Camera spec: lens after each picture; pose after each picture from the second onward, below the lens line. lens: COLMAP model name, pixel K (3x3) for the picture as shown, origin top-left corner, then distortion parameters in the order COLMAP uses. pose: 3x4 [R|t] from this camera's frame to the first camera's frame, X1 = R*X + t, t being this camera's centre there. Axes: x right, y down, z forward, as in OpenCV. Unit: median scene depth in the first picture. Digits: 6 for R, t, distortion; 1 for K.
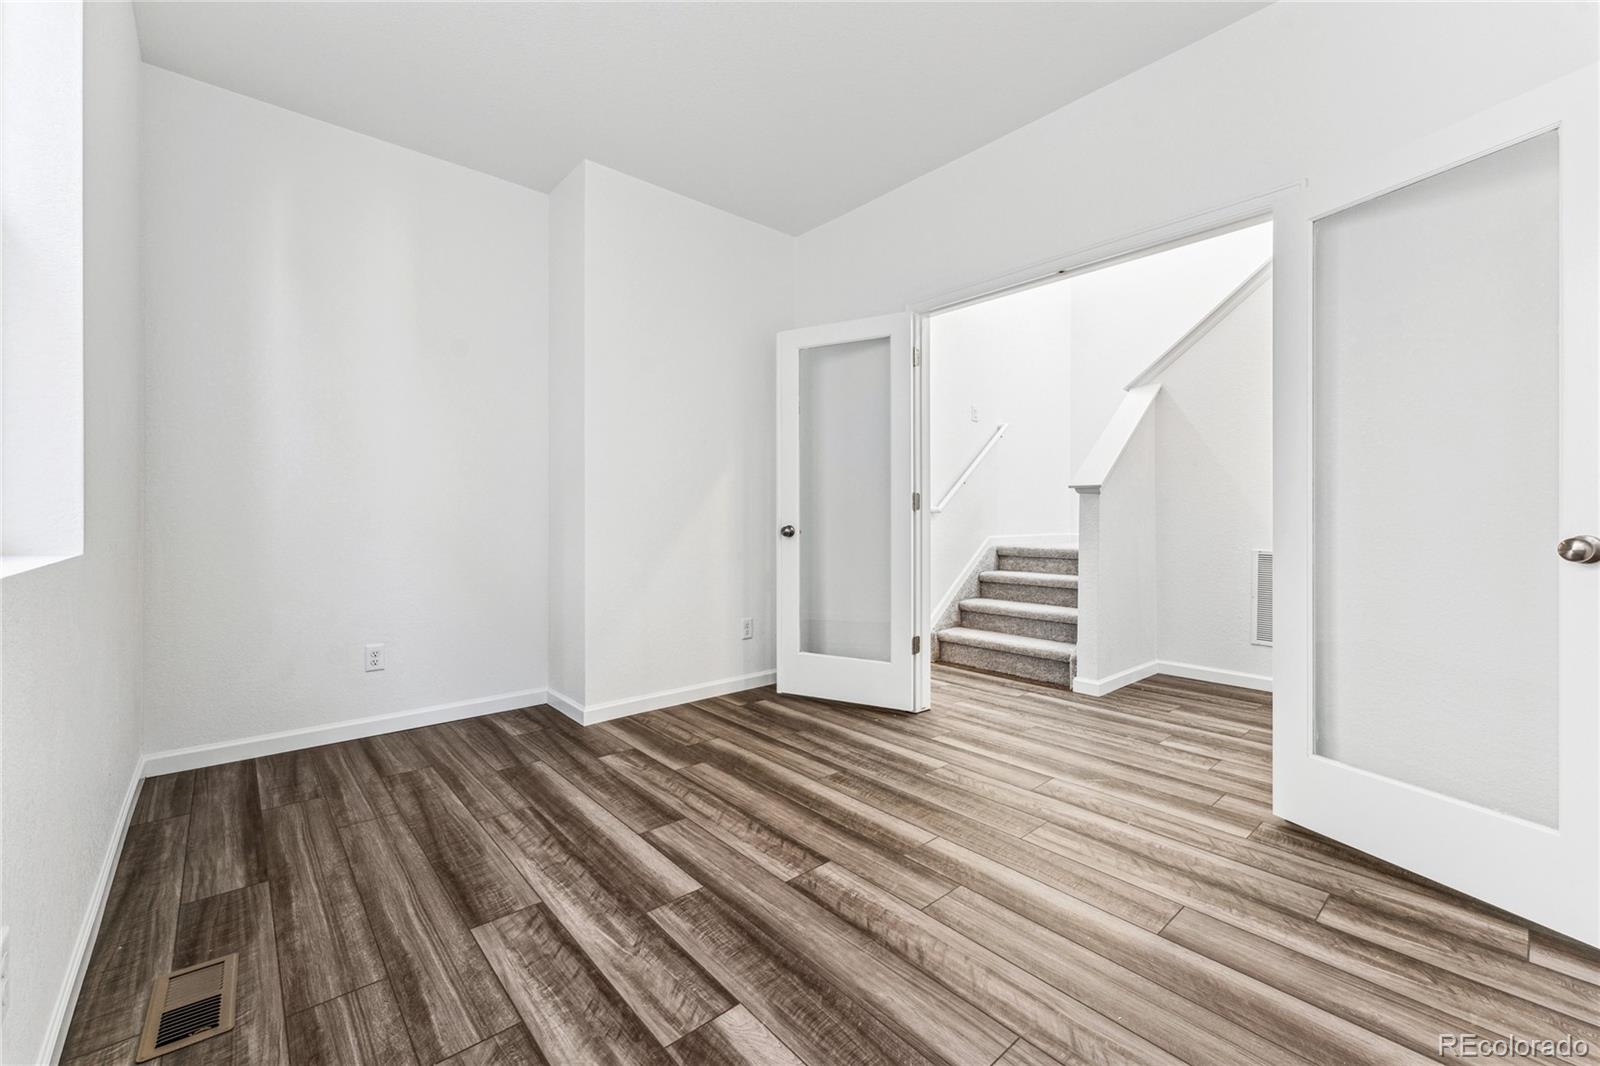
lens RADIAL K [[648.9, 0, 814.2], [0, 648.9, 518.3], [0, 0, 1]] dist [0.004659, -0.001308]
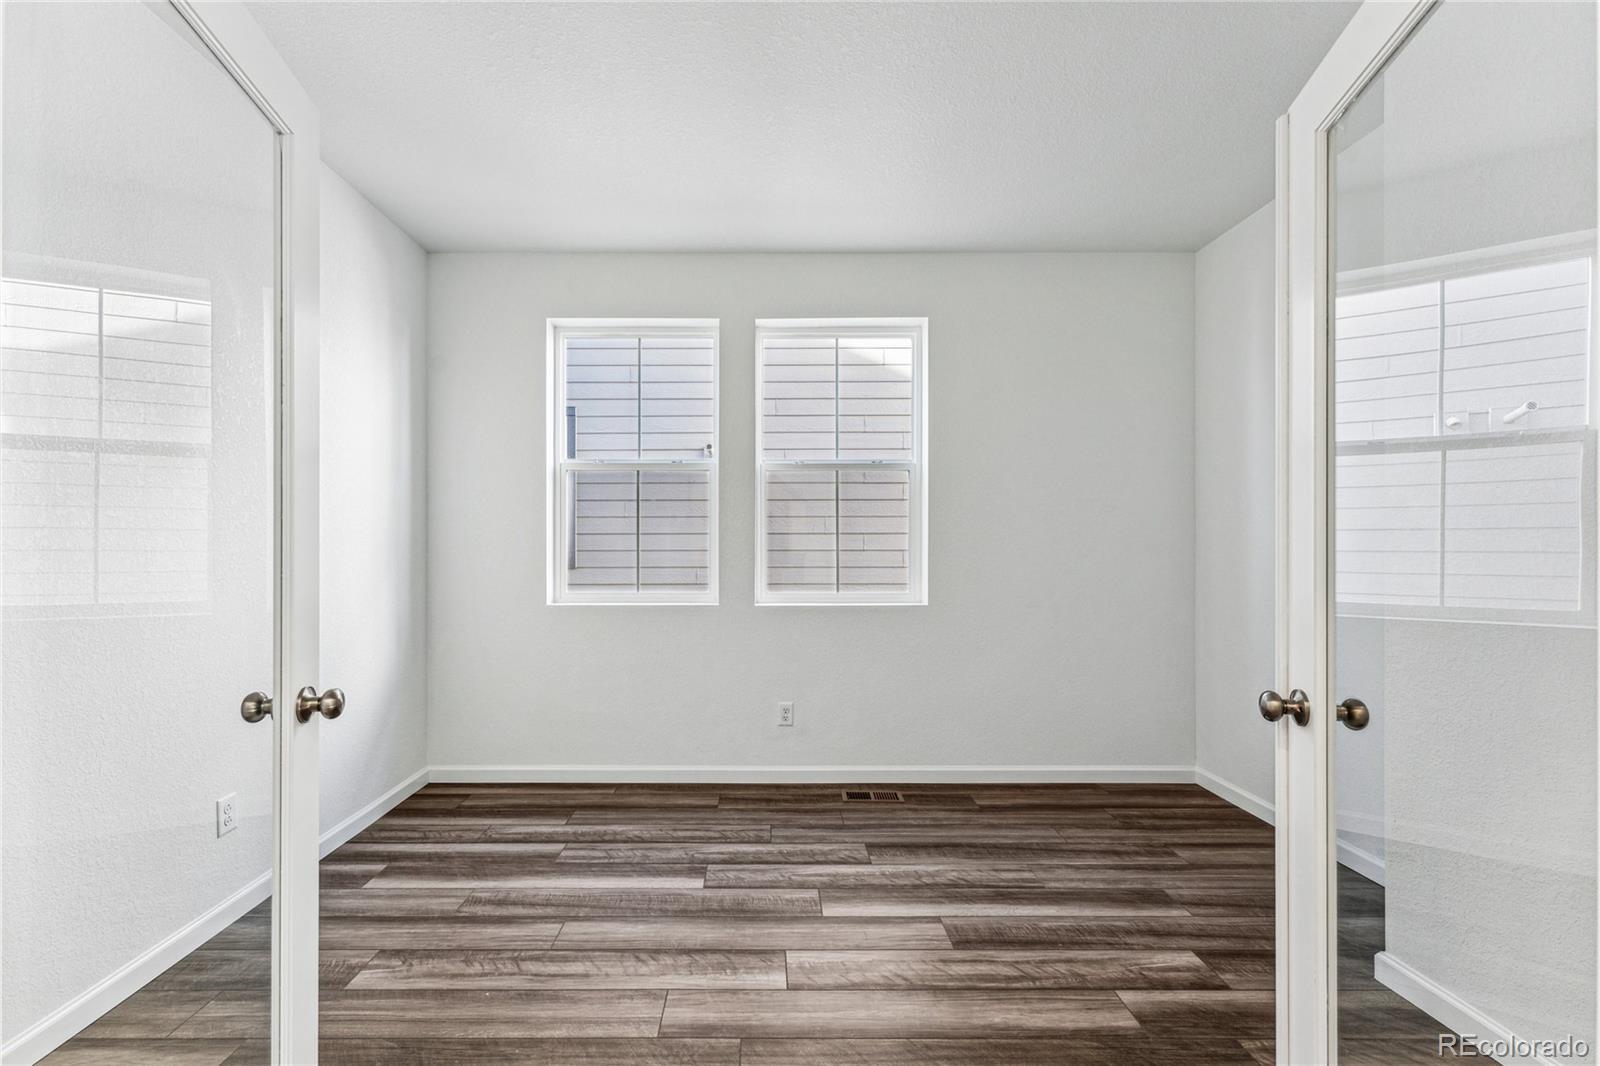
lens RADIAL K [[648.9, 0, 769.8], [0, 648.9, 552.9], [0, 0, 1]] dist [0.004659, -0.001308]
pose [[-0.662441, 0.005232, -0.749096, 0.810223], [-0.004644, 0.999928, 0.011090, -0.131021], [0.749099, 0.010825, -0.662369, 1.729659]]
